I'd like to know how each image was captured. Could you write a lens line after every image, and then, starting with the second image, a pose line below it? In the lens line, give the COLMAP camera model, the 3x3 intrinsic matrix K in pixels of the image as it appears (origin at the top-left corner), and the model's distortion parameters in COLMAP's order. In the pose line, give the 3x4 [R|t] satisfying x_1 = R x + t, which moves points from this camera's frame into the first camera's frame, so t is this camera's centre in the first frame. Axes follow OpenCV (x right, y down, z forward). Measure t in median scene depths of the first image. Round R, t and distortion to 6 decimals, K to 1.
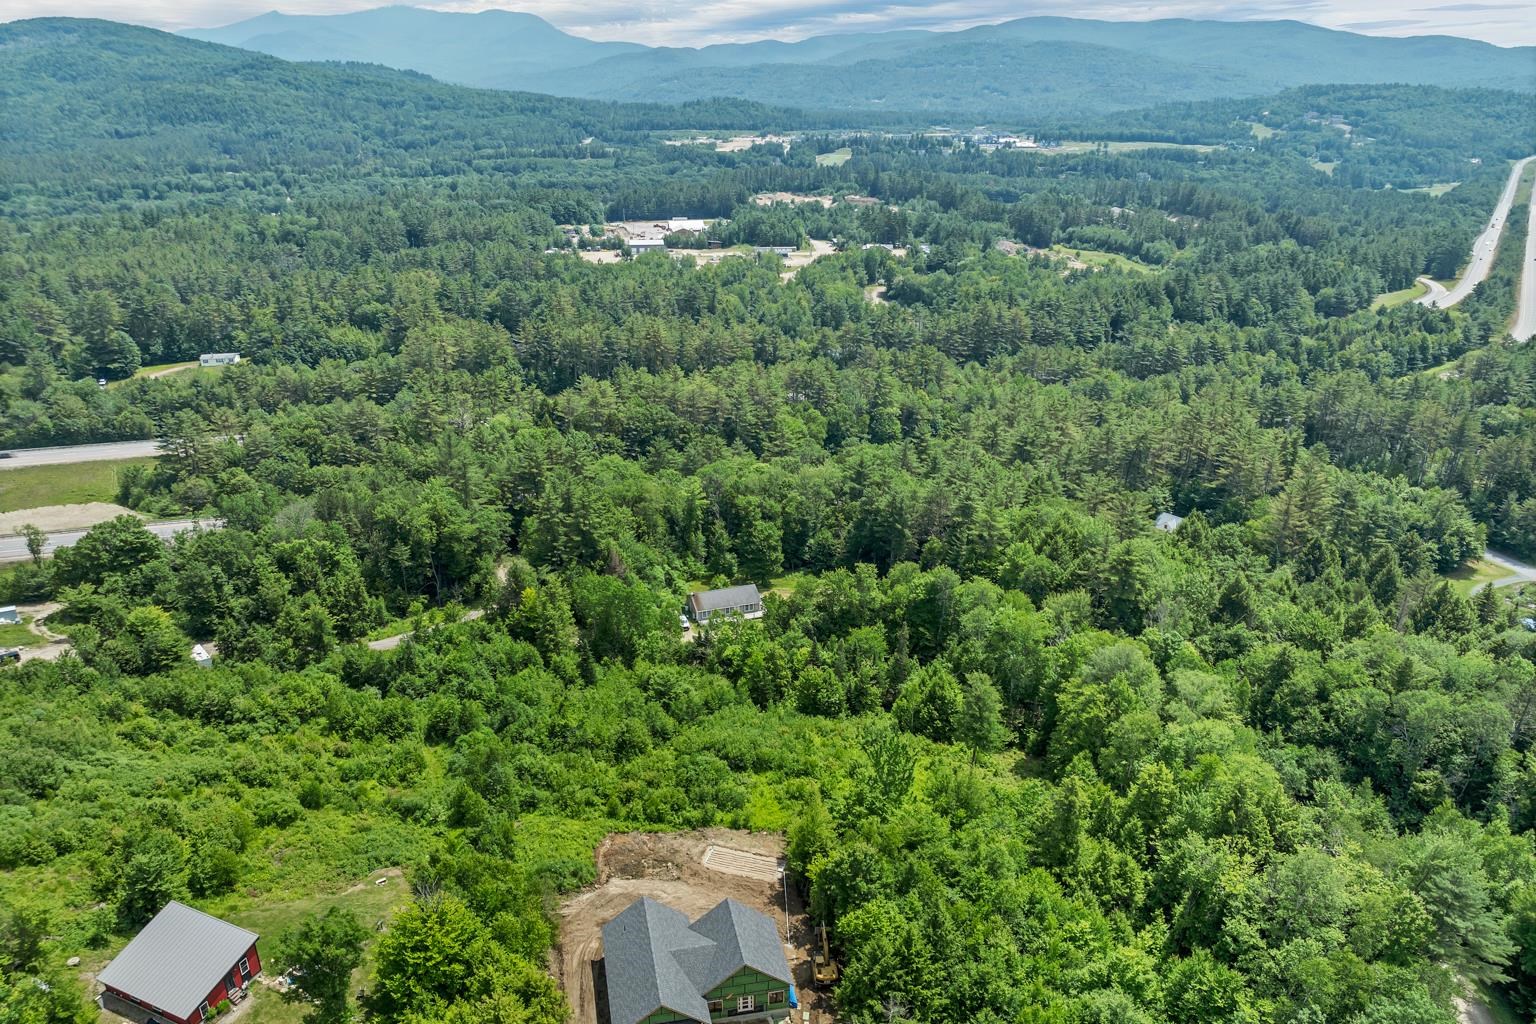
lens RADIAL K [[1104.8, 0, 729.7], [0, 1104.8, 475.9], [0, 0, 1]] dist [-0.043830, 0.019775]
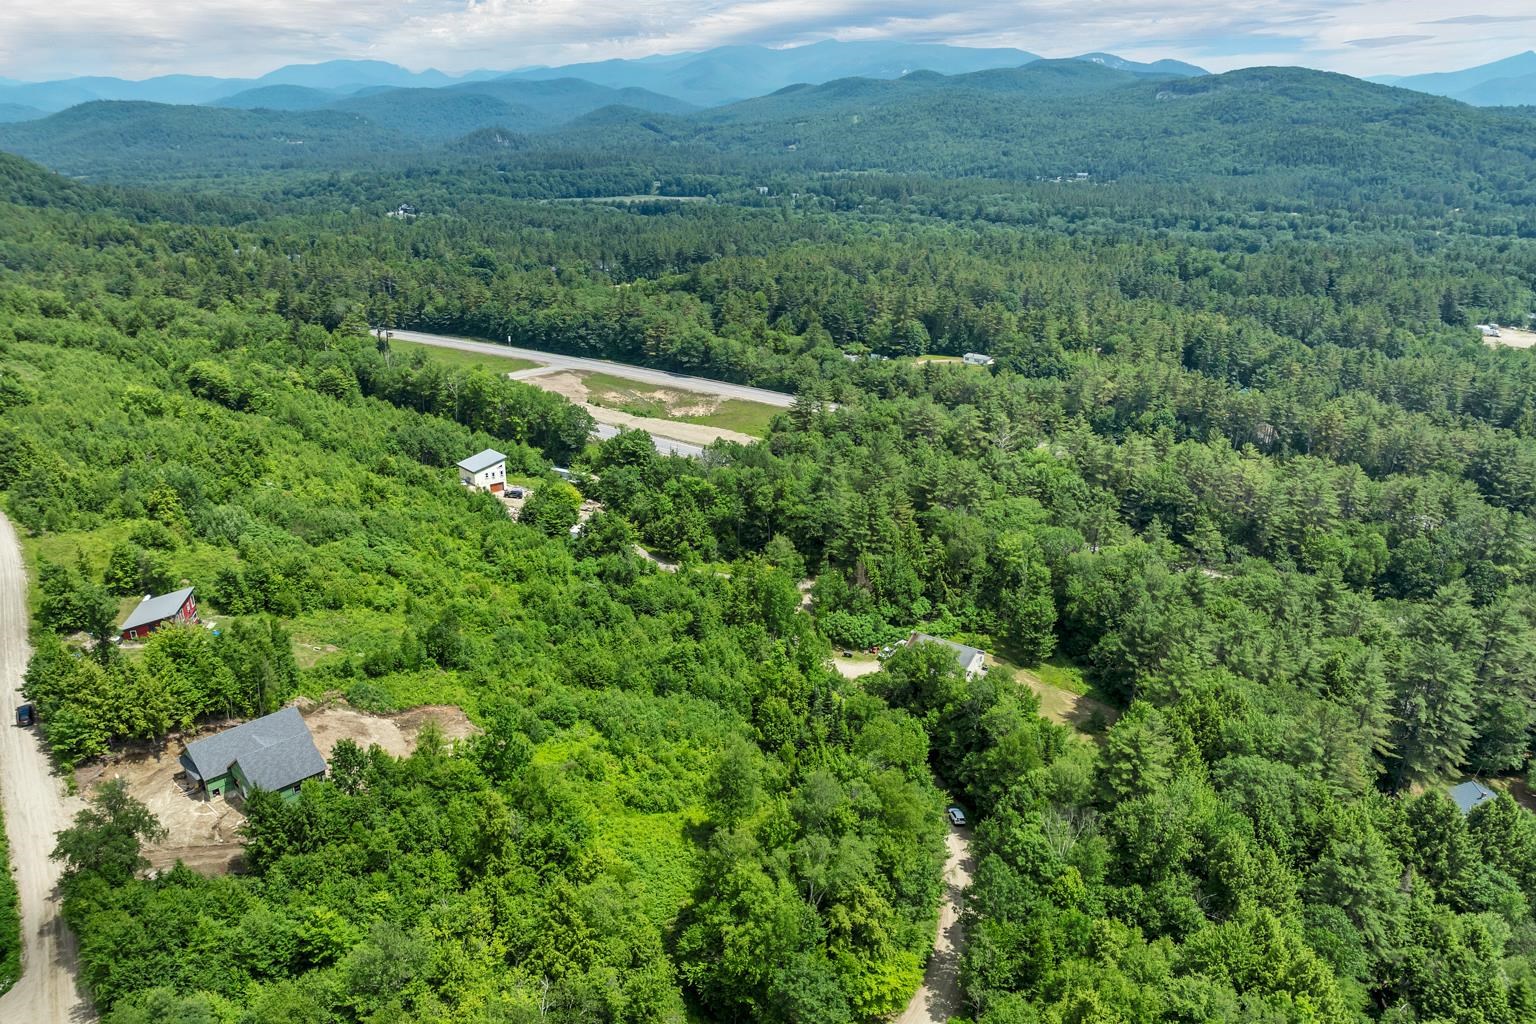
lens RADIAL K [[1104.8, 0, 778.7], [0, 1104.8, 512.9], [0, 0, 1]] dist [-0.043830, 0.019775]
pose [[0.601058, 0.272379, -0.751359, 0.425057], [-0.276657, 0.952918, 0.124132, -0.057475], [0.749794, 0.133258, 0.648114, 0.196889]]
